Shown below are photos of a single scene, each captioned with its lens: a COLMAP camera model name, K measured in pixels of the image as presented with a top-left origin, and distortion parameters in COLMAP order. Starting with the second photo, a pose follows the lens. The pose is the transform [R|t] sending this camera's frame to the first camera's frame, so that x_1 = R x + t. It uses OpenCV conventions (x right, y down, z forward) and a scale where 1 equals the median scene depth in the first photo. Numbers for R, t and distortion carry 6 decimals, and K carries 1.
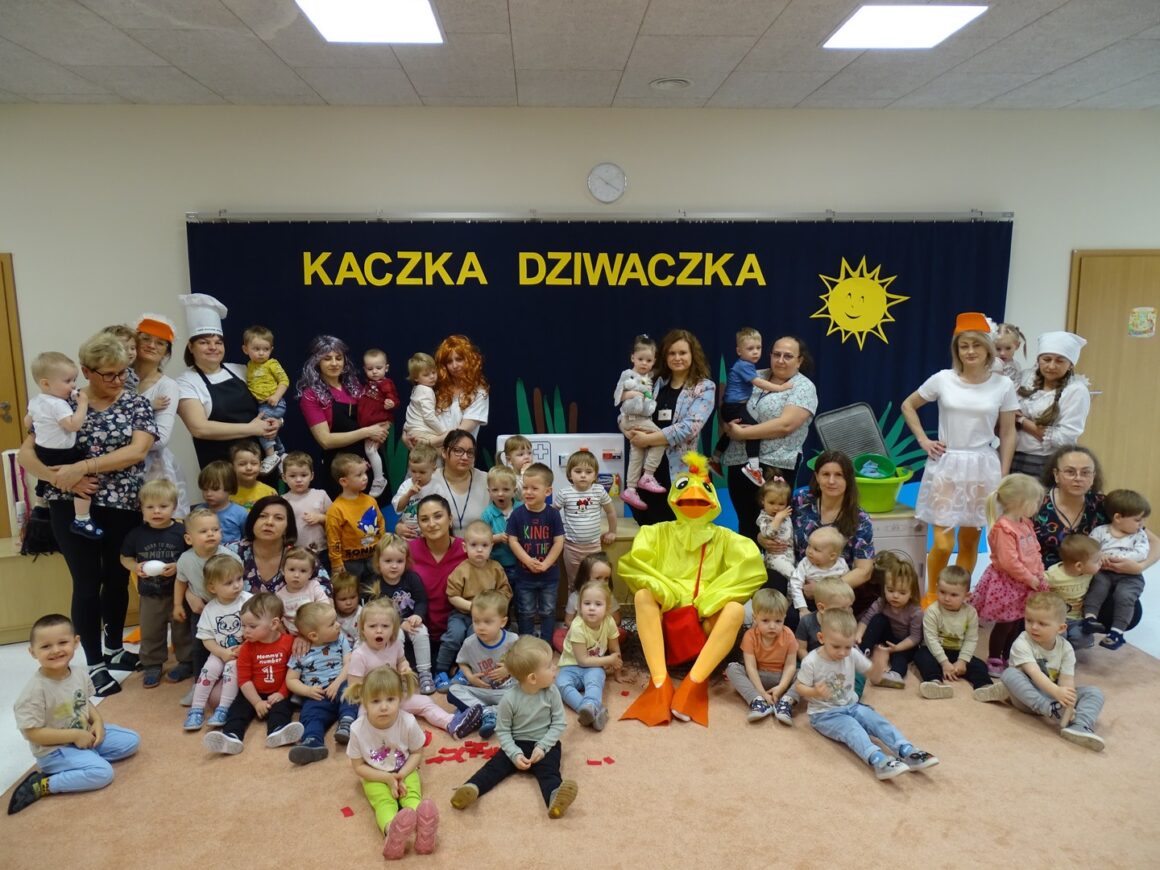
lens RADIAL K [[828.7, 0, 573.4], [0, 828.7, 424.3], [0, 0, 1]] dist [0.006382, 0.001088]
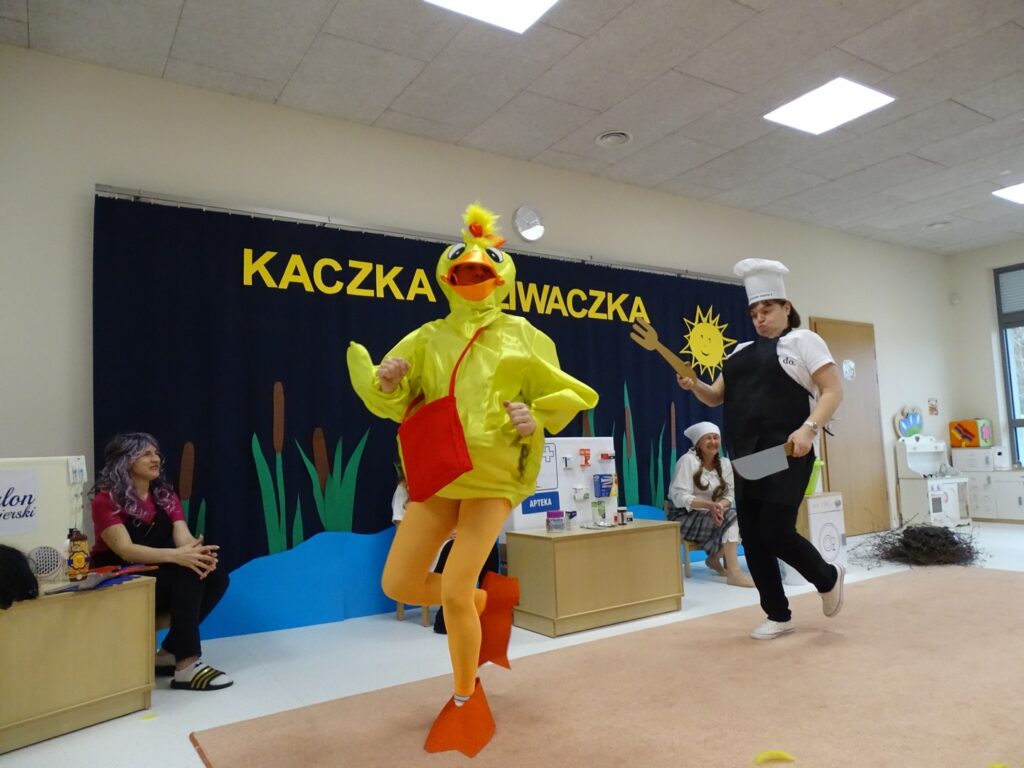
lens RADIAL K [[731.5, 0, 516.5], [0, 731.5, 383.2], [0, 0, 1]] dist [0.006382, 0.001088]
pose [[0.867733, 0.024097, 0.496447, -0.446770], [0.095602, 0.972081, -0.214285, 0.118337], [-0.487750, 0.233403, 0.841203, 0.246624]]
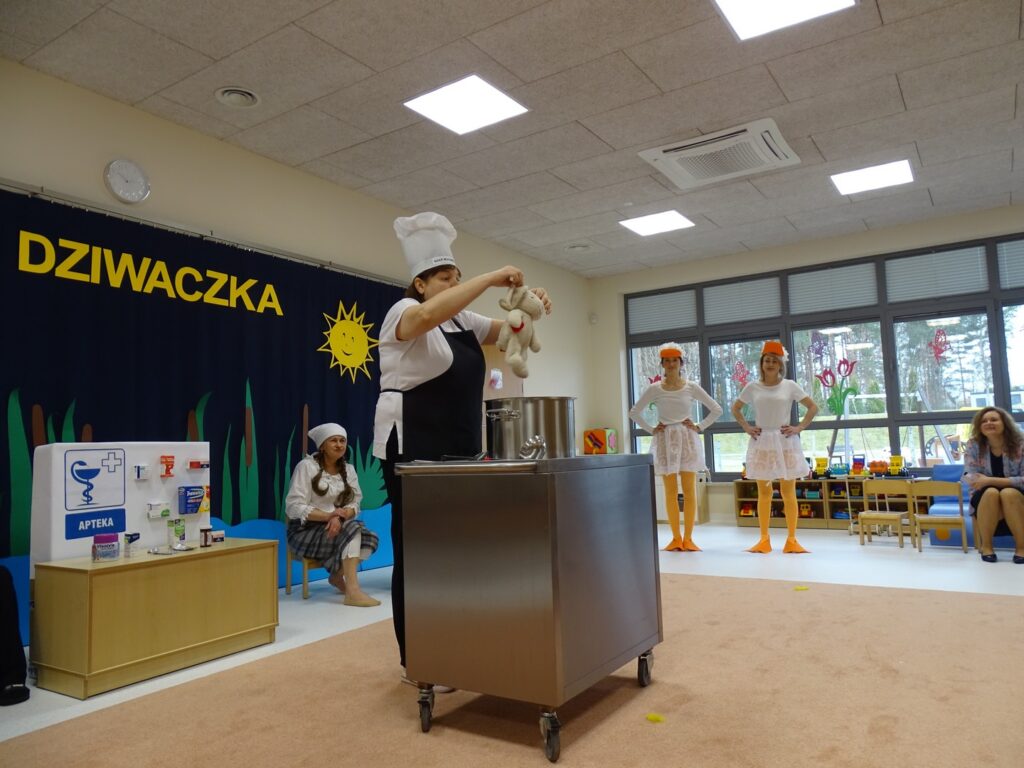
lens RADIAL K [[731.5, 0, 515.9], [0, 731.5, 379.4], [0, 0, 1]] dist [0.006382, 0.001088]
pose [[0.597870, 0.064127, 0.799024, -0.329243], [0.135490, 0.974368, -0.179580, 0.118180], [-0.790059, 0.215626, 0.573857, 0.257644]]
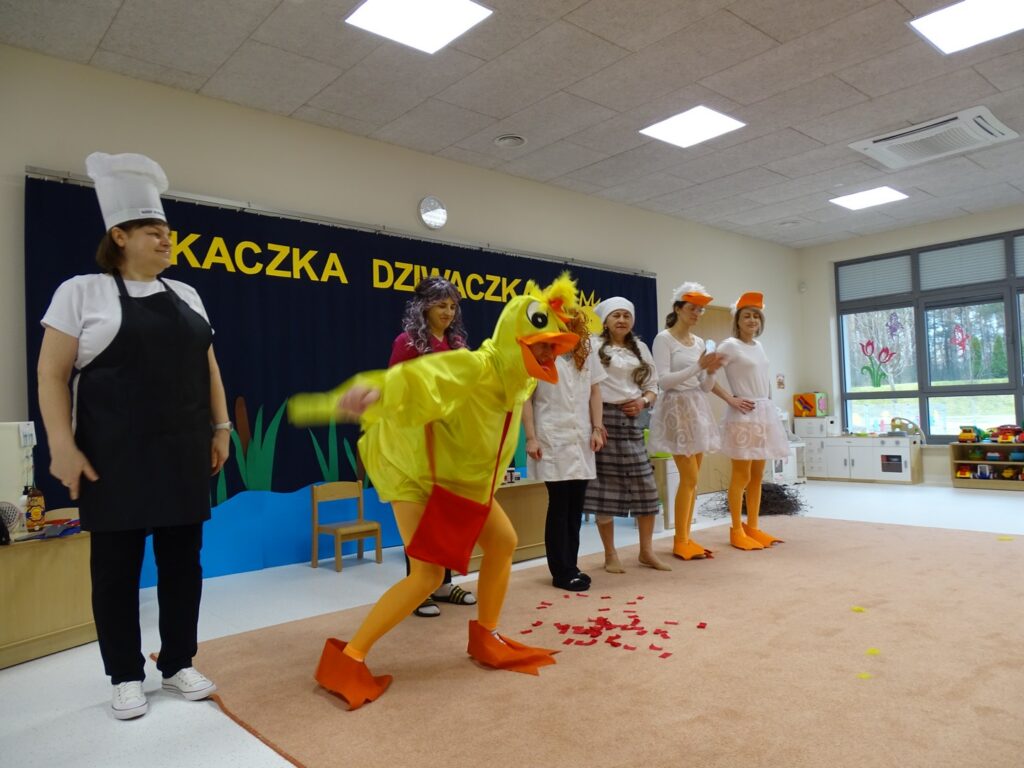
lens RADIAL K [[731.5, 0, 513.7], [0, 731.5, 381.0], [0, 0, 1]] dist [0.006382, 0.001088]
pose [[0.787840, 0.013472, 0.615733, -0.516801], [0.106047, 0.981861, -0.157171, 0.127878], [-0.606681, 0.189123, 0.772121, 0.155709]]
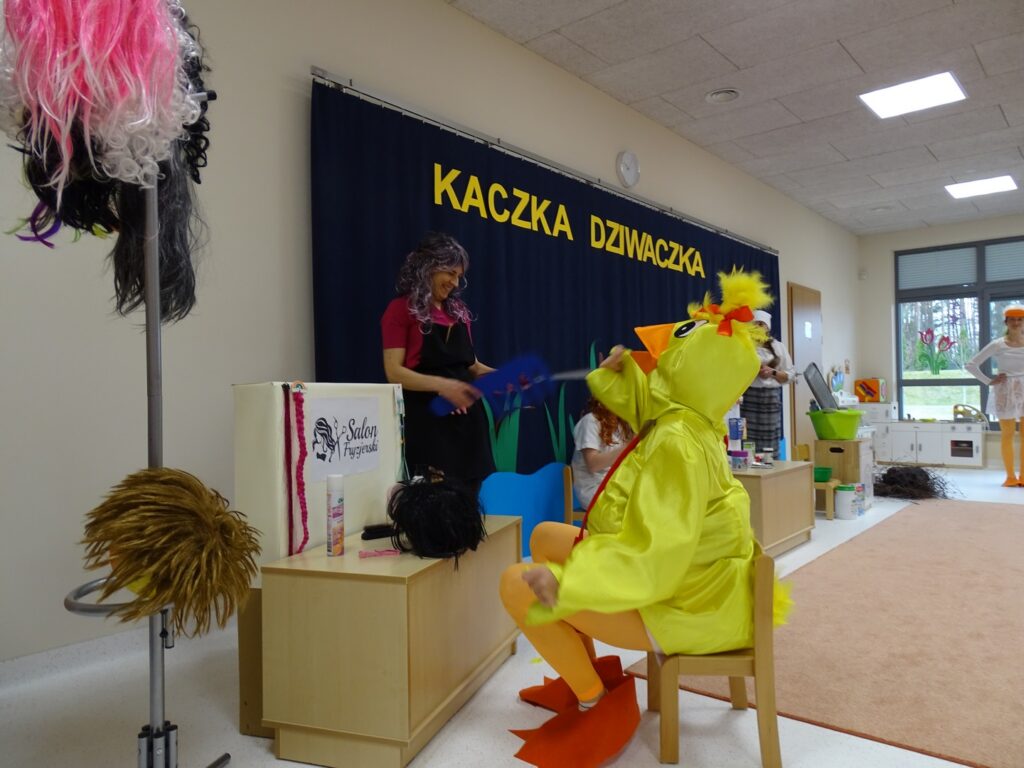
lens RADIAL K [[731.5, 0, 516.2], [0, 731.5, 378.6], [0, 0, 1]] dist [0.006382, 0.001088]
pose [[0.683478, 0.019043, 0.729723, -0.761564], [0.102621, 0.987225, -0.121881, 0.085246], [-0.722722, 0.158188, 0.672792, 0.500514]]
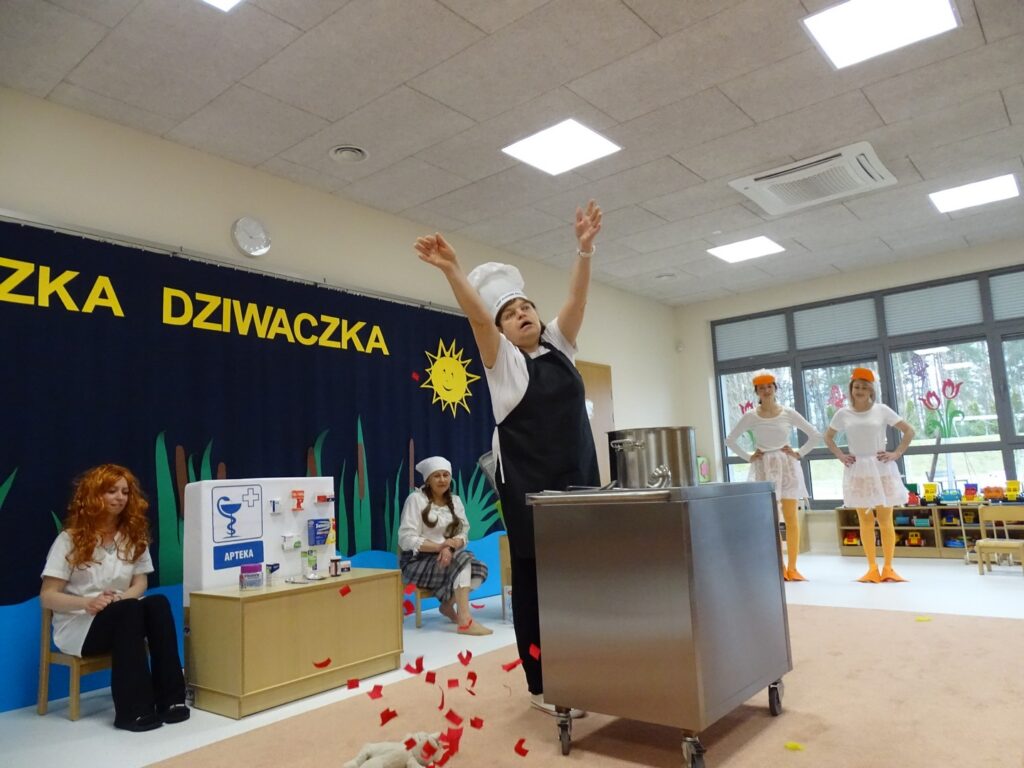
lens RADIAL K [[731.5, 0, 515.9], [0, 731.5, 383.5], [0, 0, 1]] dist [0.006382, 0.001088]
pose [[0.676743, 0.074059, 0.732485, -0.366581], [0.141541, 0.963279, -0.228164, 0.115268], [-0.722485, 0.258086, 0.641410, 0.268668]]
